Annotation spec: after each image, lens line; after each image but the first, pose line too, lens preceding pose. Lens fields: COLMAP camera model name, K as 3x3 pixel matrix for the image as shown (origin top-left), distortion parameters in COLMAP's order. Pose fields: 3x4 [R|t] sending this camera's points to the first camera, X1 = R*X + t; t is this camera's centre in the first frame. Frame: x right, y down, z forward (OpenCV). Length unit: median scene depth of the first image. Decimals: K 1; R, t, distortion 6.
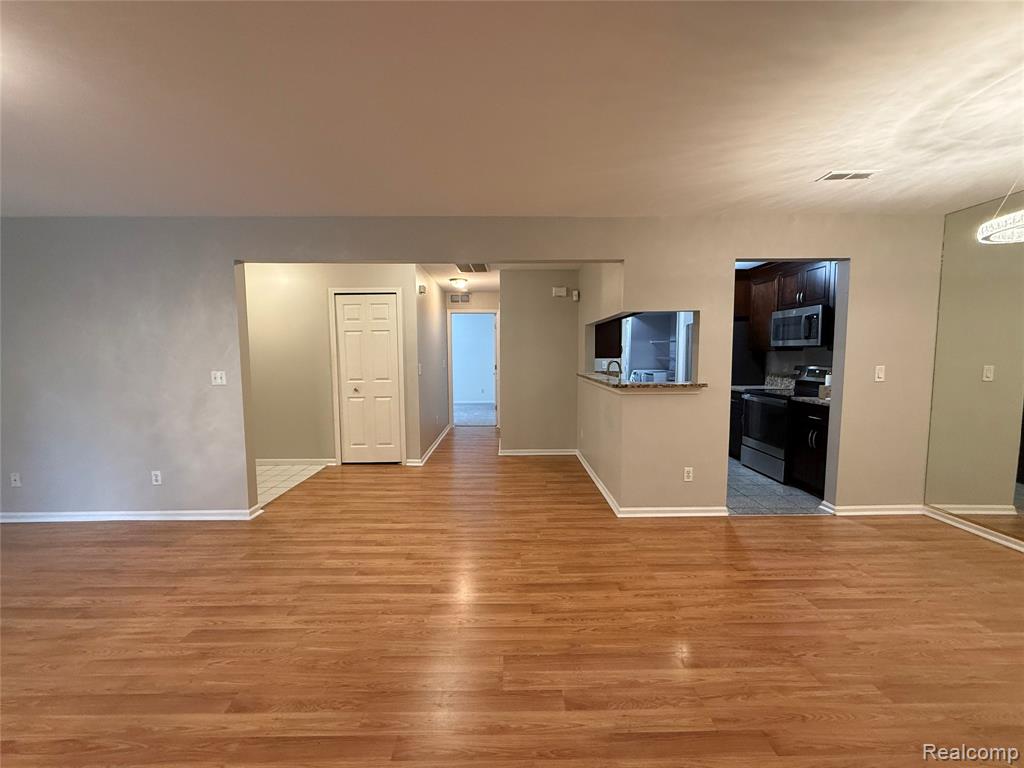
lens RADIAL K [[409.7, 0, 512.2], [0, 409.7, 385.6], [0, 0, 1]] dist [-0.003217, 0.000048]
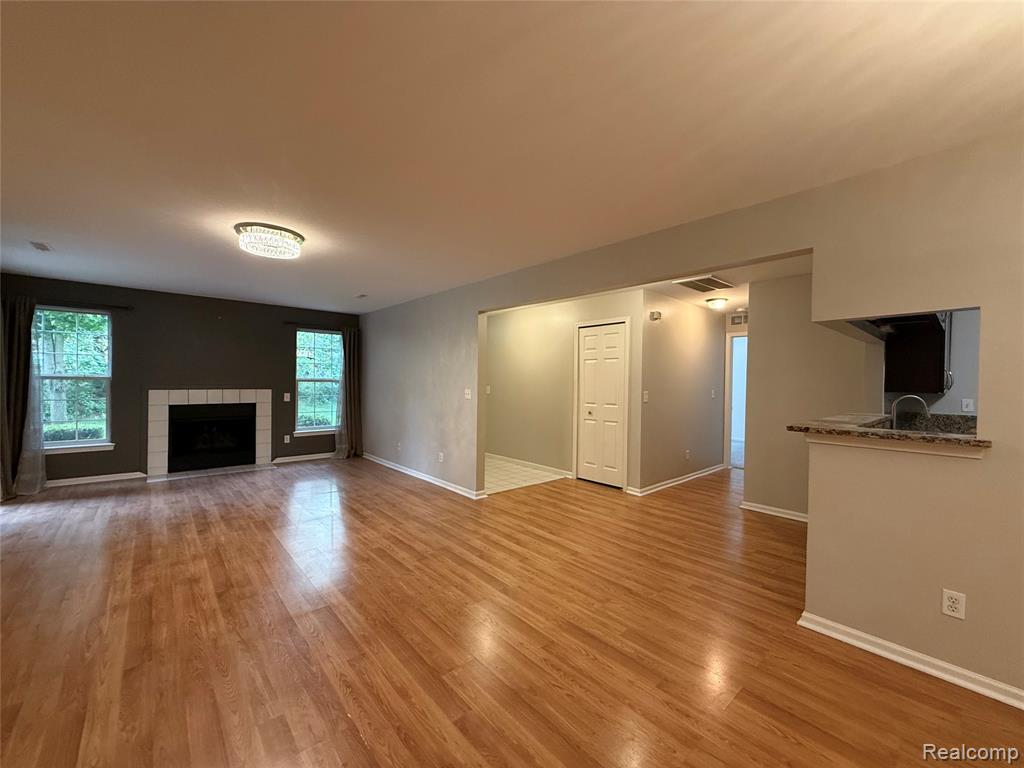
lens RADIAL K [[409.7, 0, 510.2], [0, 409.7, 383.0], [0, 0, 1]] dist [-0.003217, 0.000048]
pose [[0.652379, 0.019082, -0.757652, 0.451142], [-0.079510, 0.995890, -0.043380, -0.006220], [0.753710, 0.088541, 0.651215, 0.171196]]
